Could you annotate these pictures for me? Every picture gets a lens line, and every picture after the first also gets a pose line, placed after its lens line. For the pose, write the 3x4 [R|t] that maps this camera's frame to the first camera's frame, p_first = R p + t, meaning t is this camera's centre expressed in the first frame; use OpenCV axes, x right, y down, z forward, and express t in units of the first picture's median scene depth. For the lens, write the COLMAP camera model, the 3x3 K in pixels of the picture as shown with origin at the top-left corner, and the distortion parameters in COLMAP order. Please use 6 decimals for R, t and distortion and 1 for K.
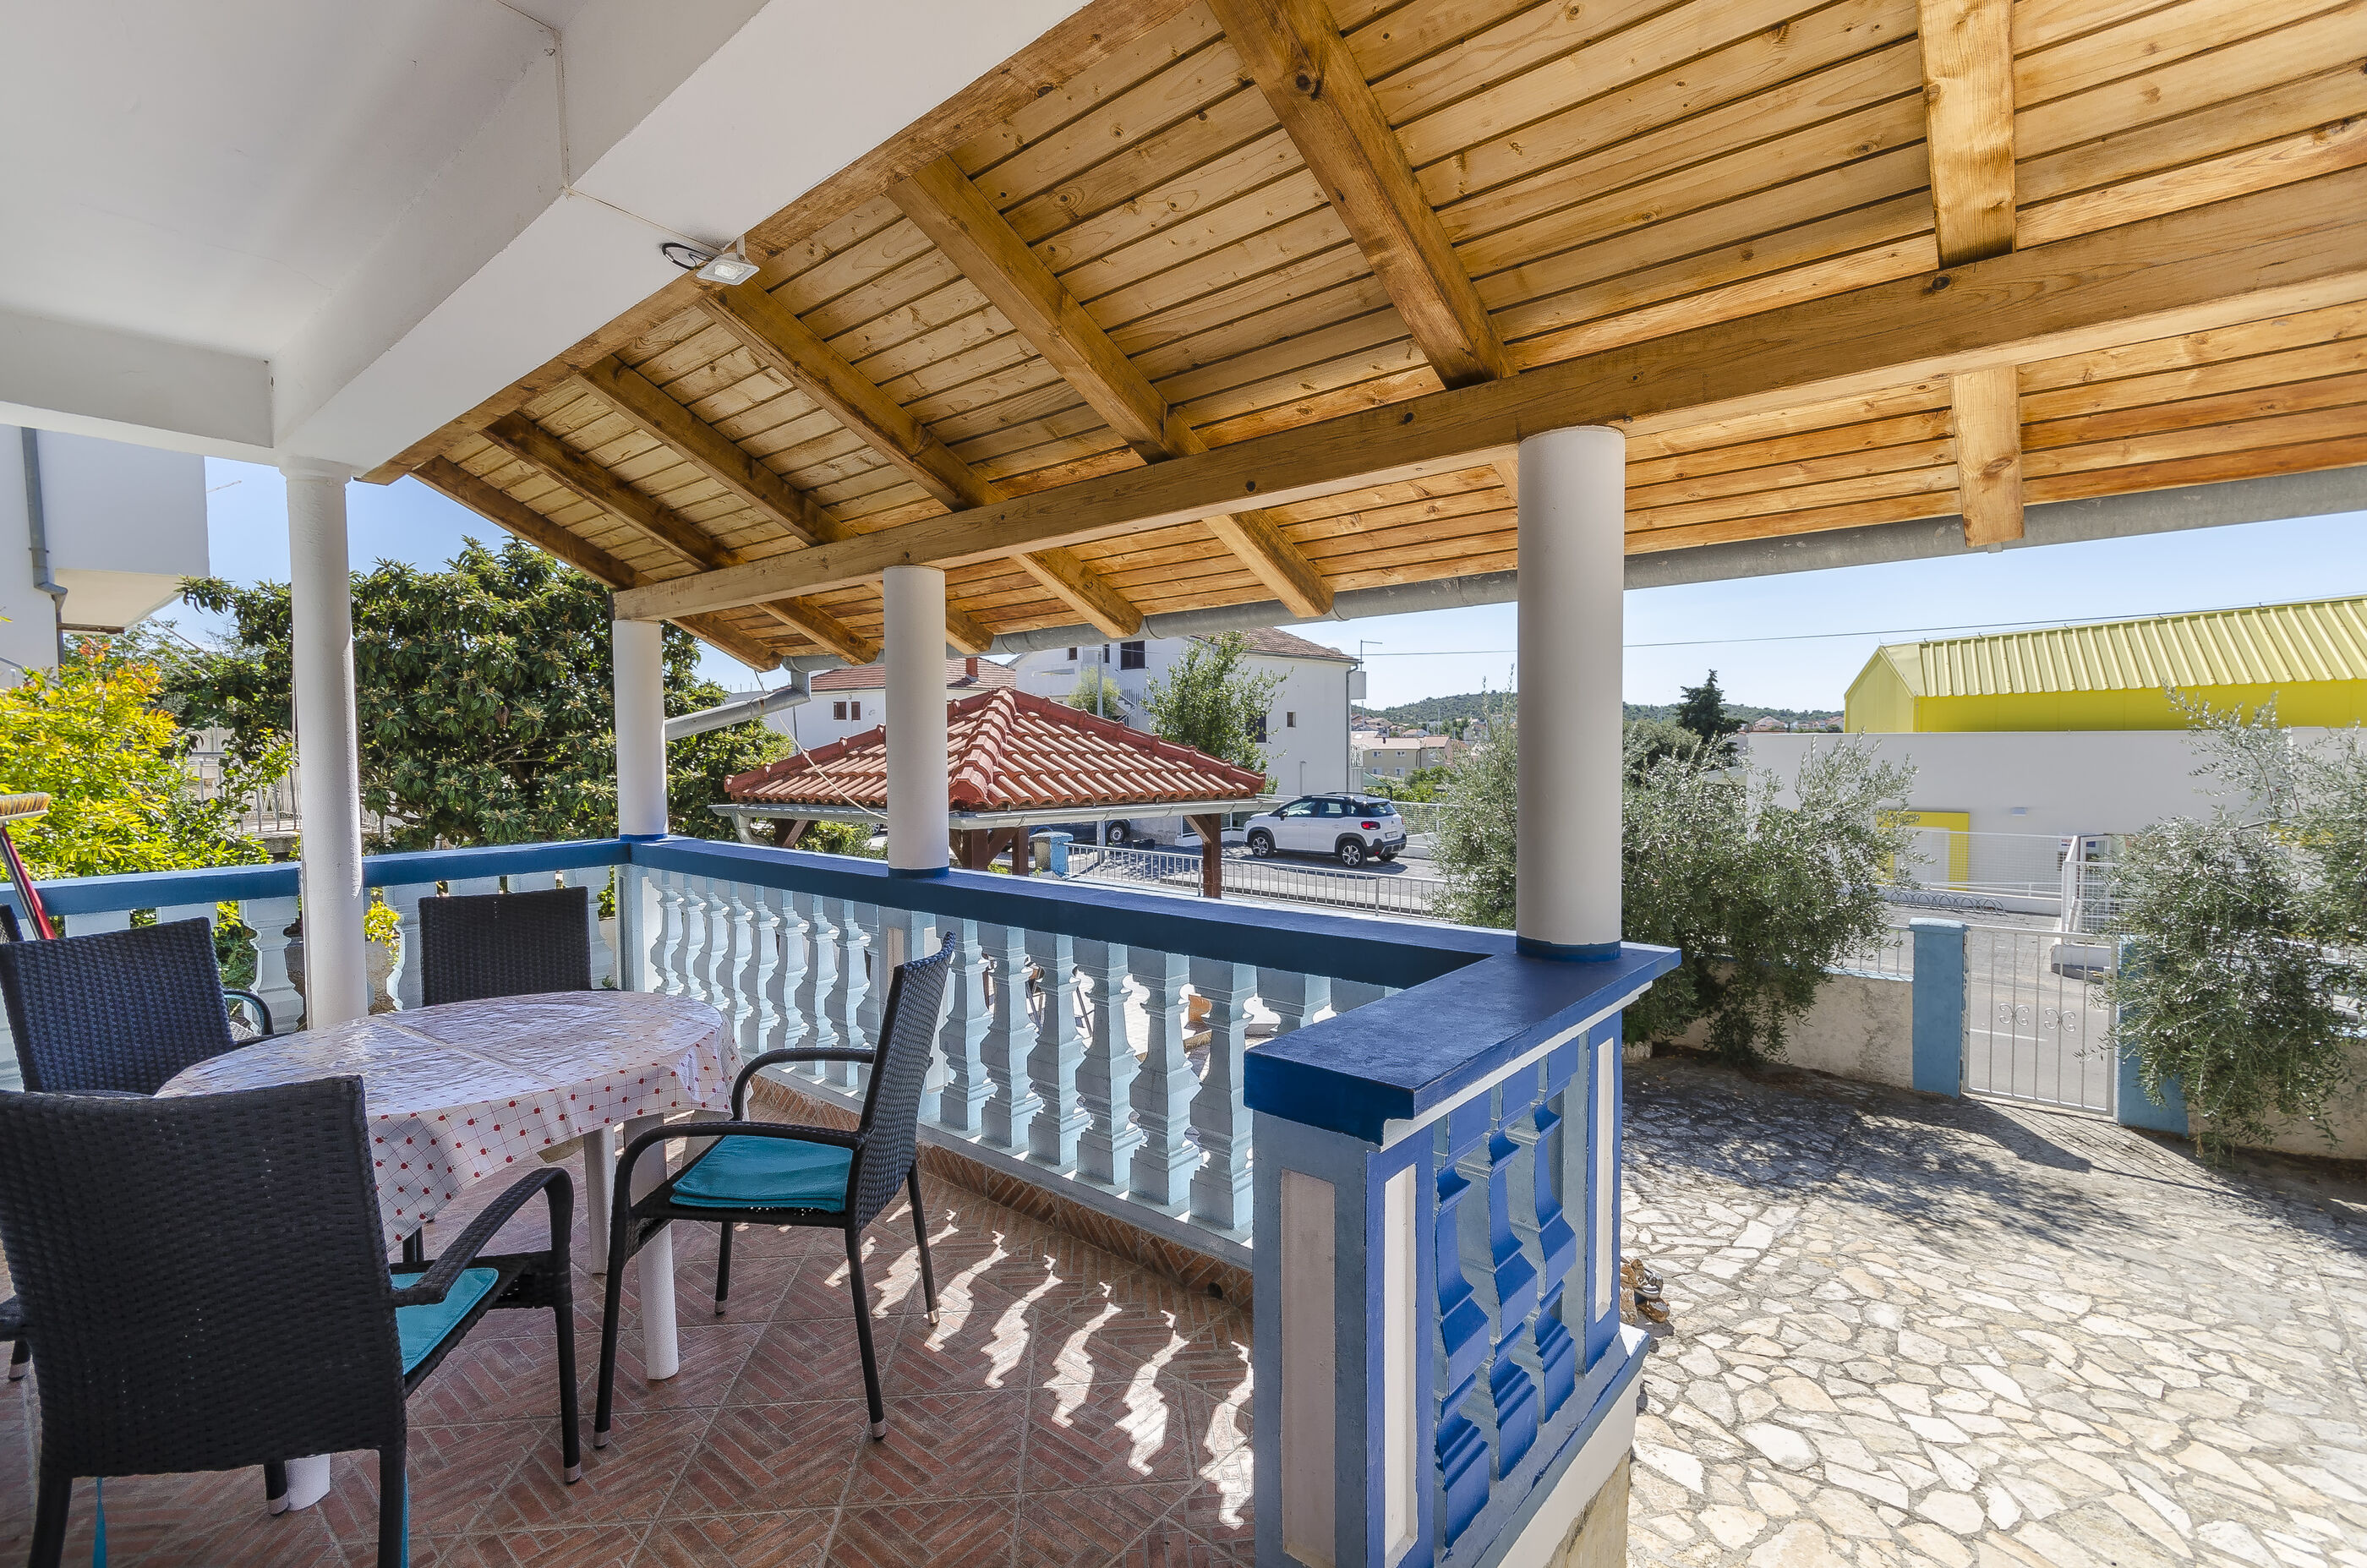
lens RADIAL K [[1028.6, 0, 1183.5], [0, 1028.6, 784.0], [0, 0, 1]] dist [0.003428, -0.000376]
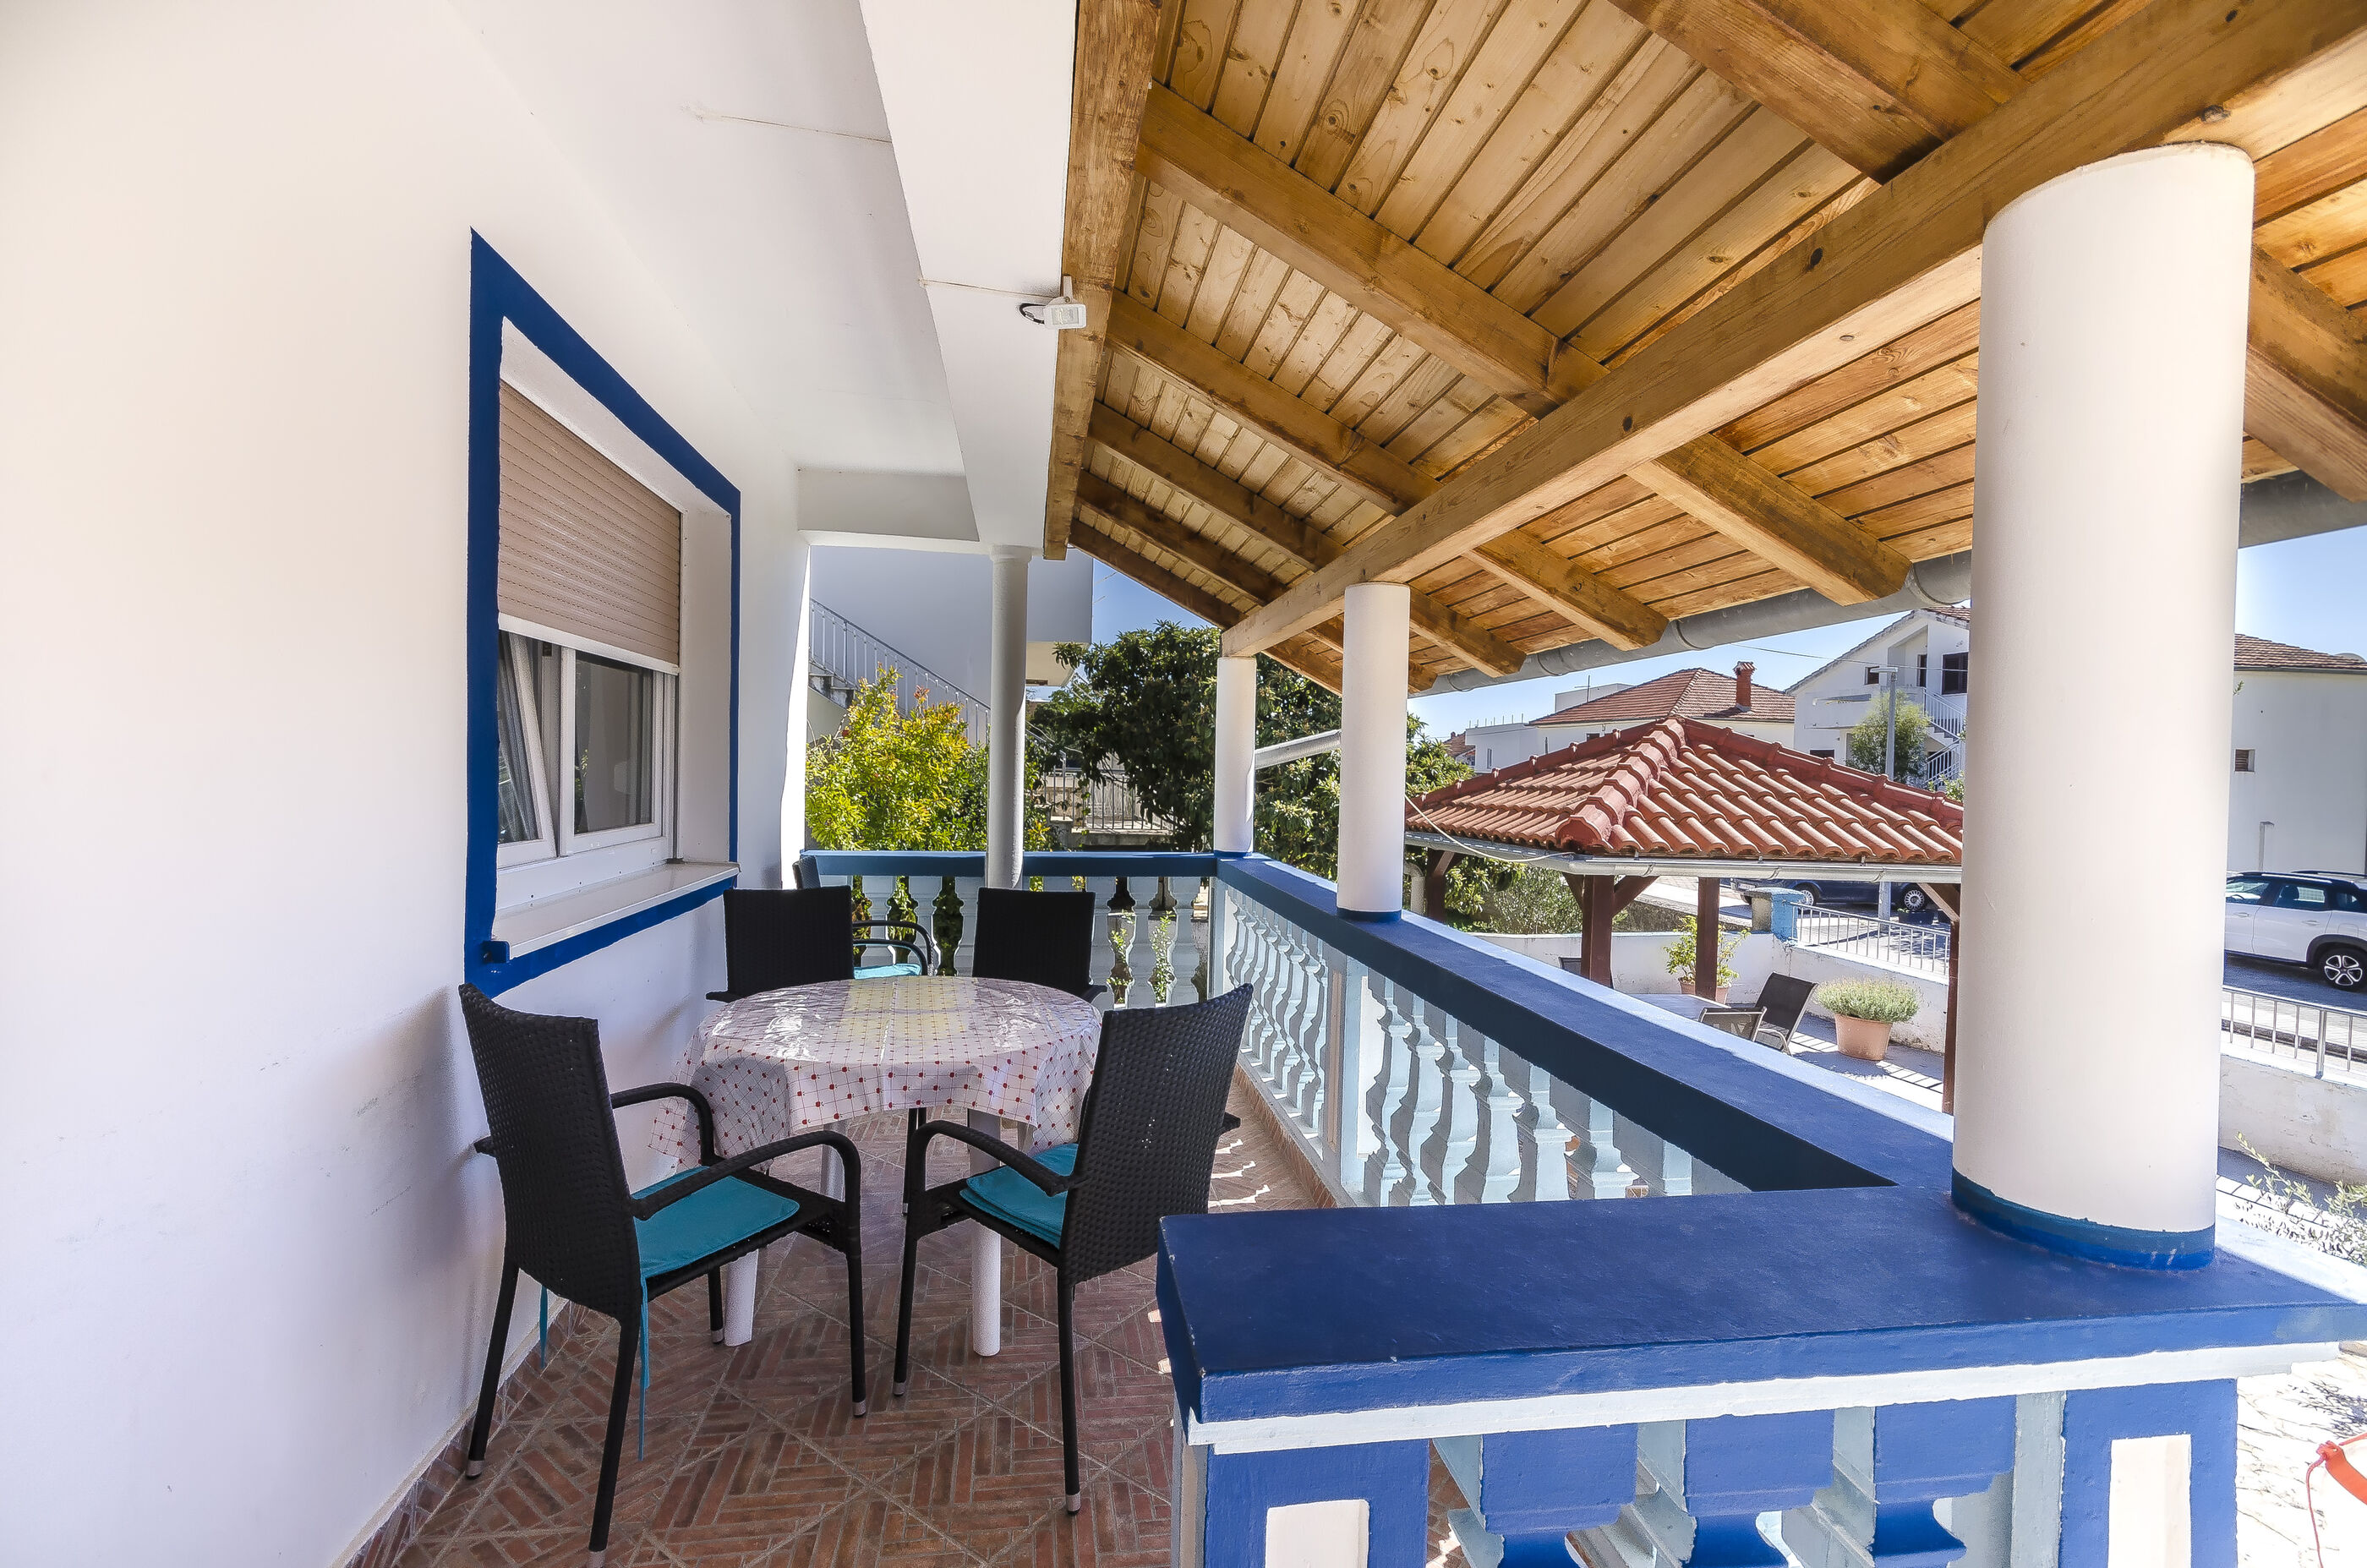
lens RADIAL K [[1023.2, 0, 1188.7], [0, 1023.2, 787.3], [0, 0, 1]] dist [0.002324, 0.000907]
pose [[0.756724, 0.036070, -0.652738, 0.188180], [-0.054122, 0.998506, -0.007567, -0.010747], [0.651490, 0.041054, 0.757546, 0.171851]]
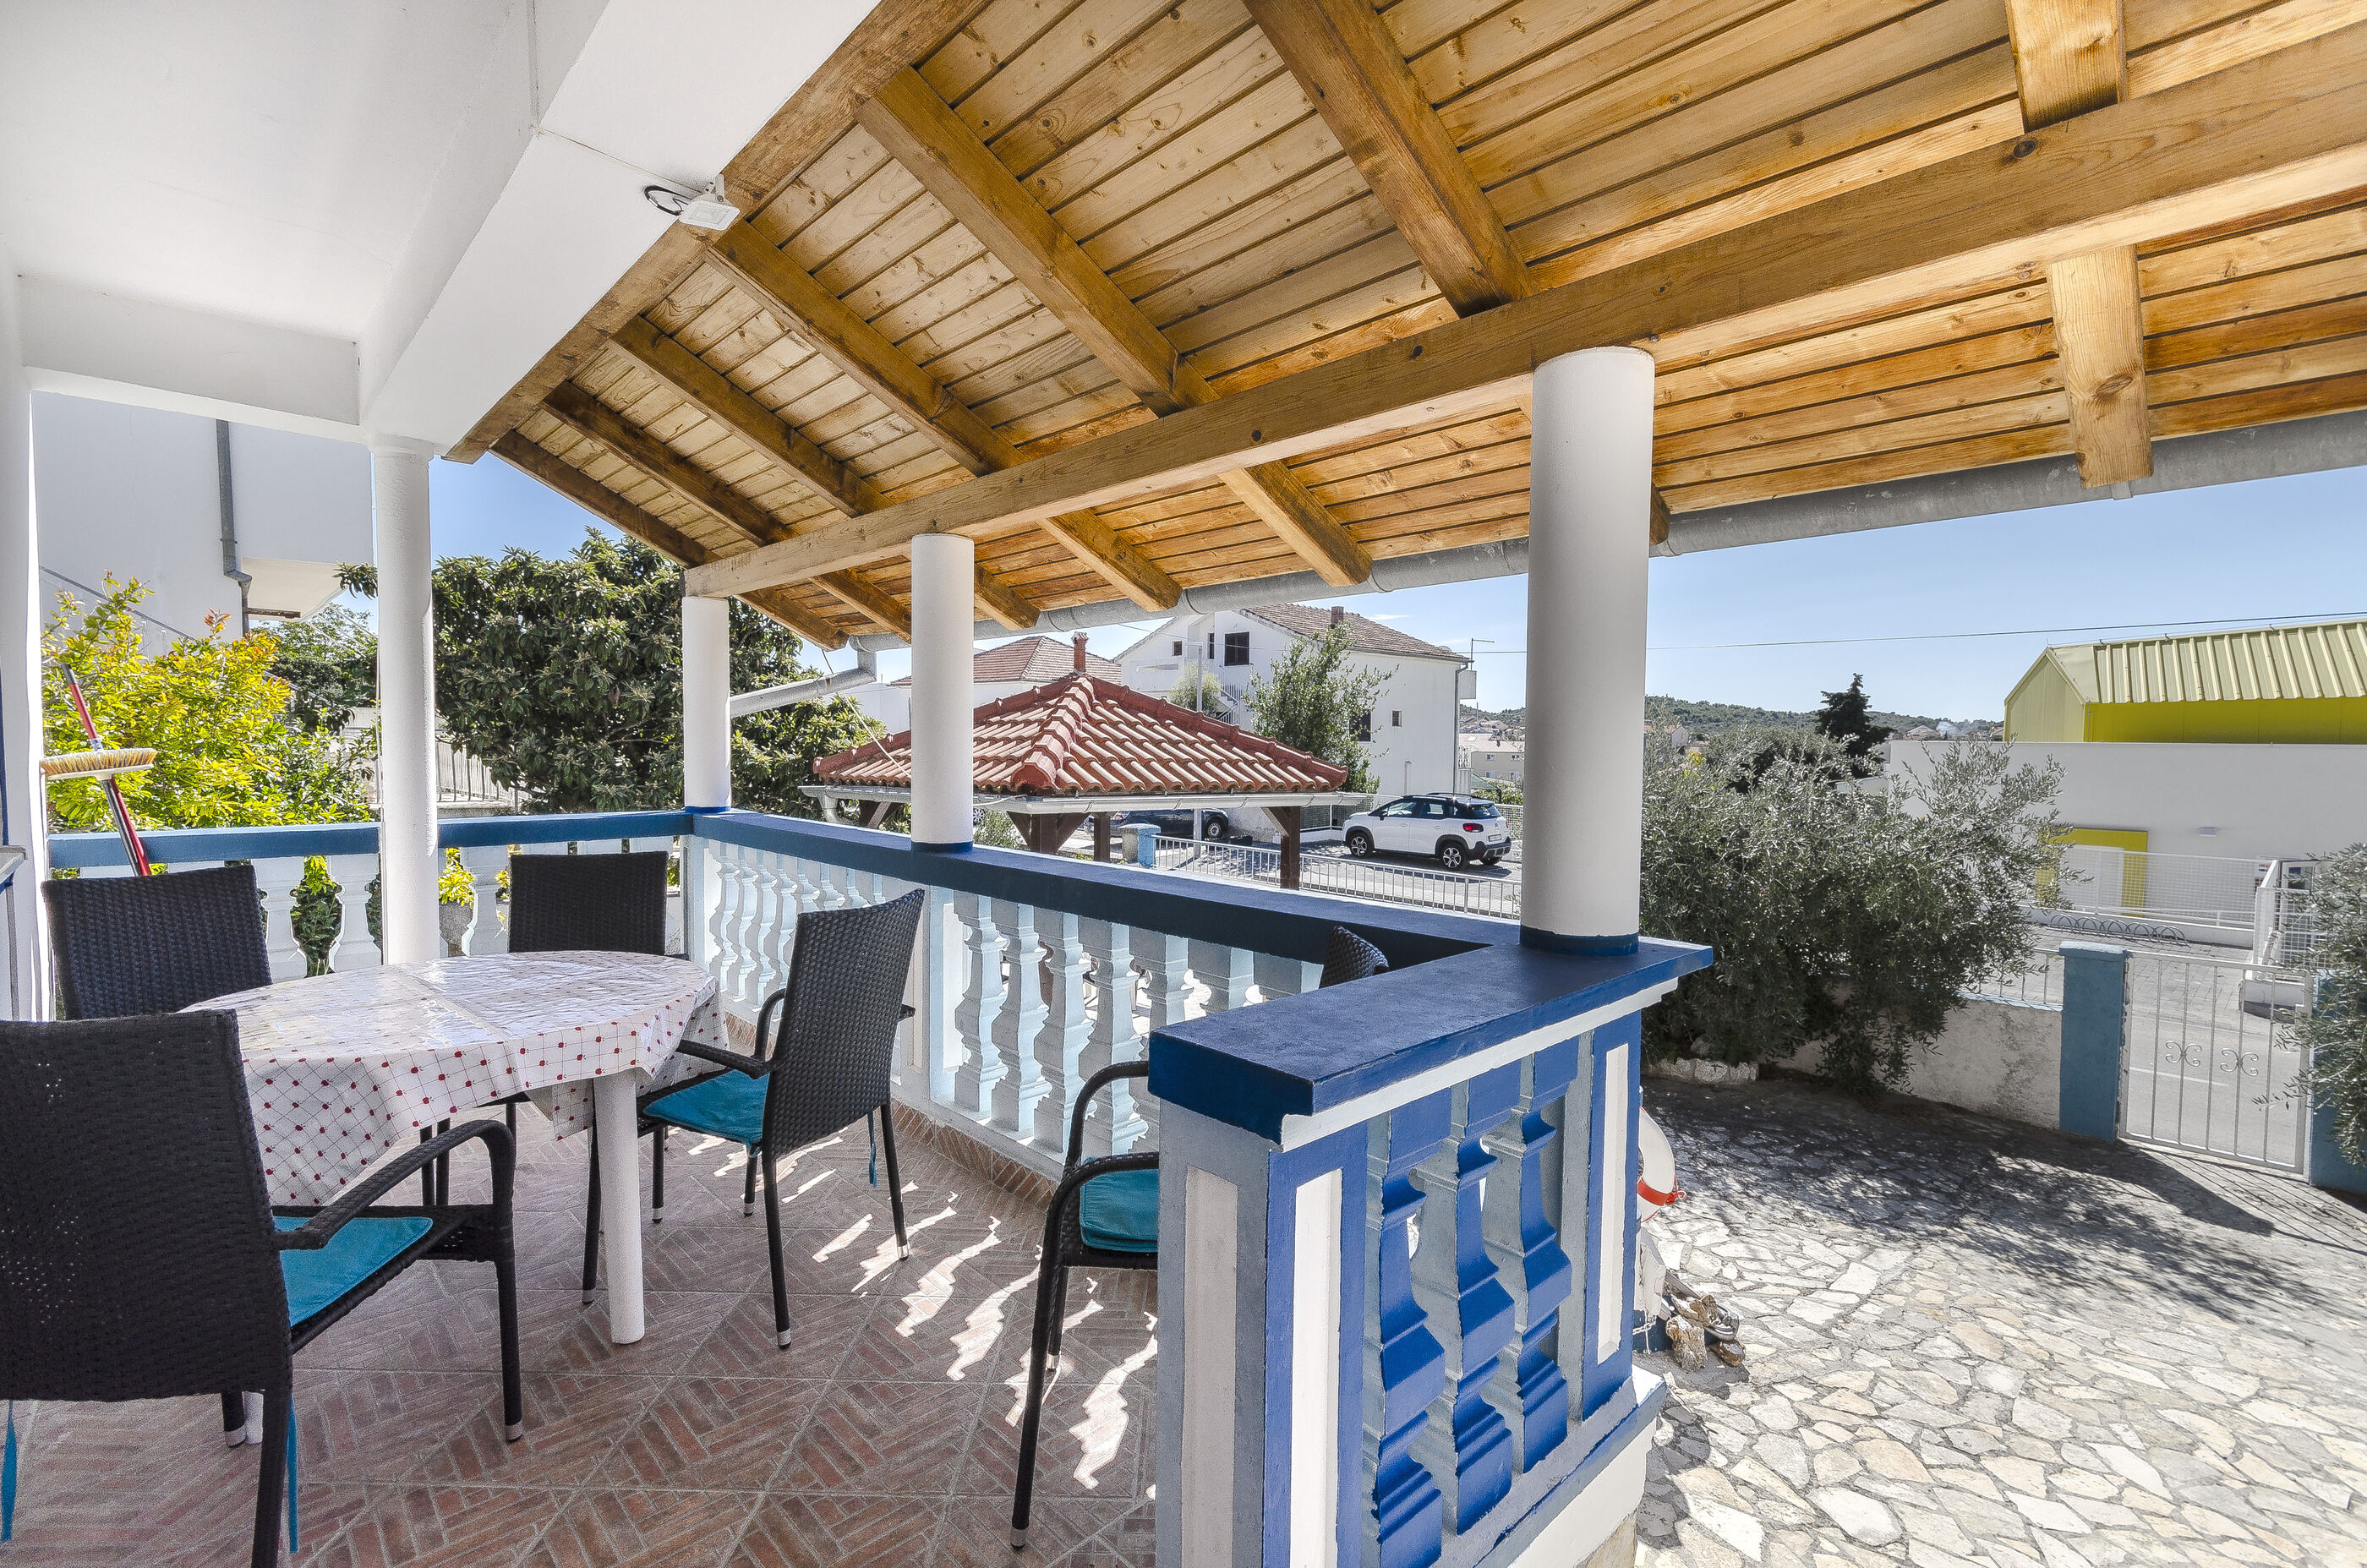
lens RADIAL K [[1028.6, 0, 1183.5], [0, 1028.6, 784.0], [0, 0, 1]] dist [0.003428, -0.000376]
pose [[0.994237, 0.023319, -0.104638, 0.064117], [-0.023135, 0.999728, 0.002972, 0.015147], [0.104679, -0.000534, 0.994506, 0.041486]]
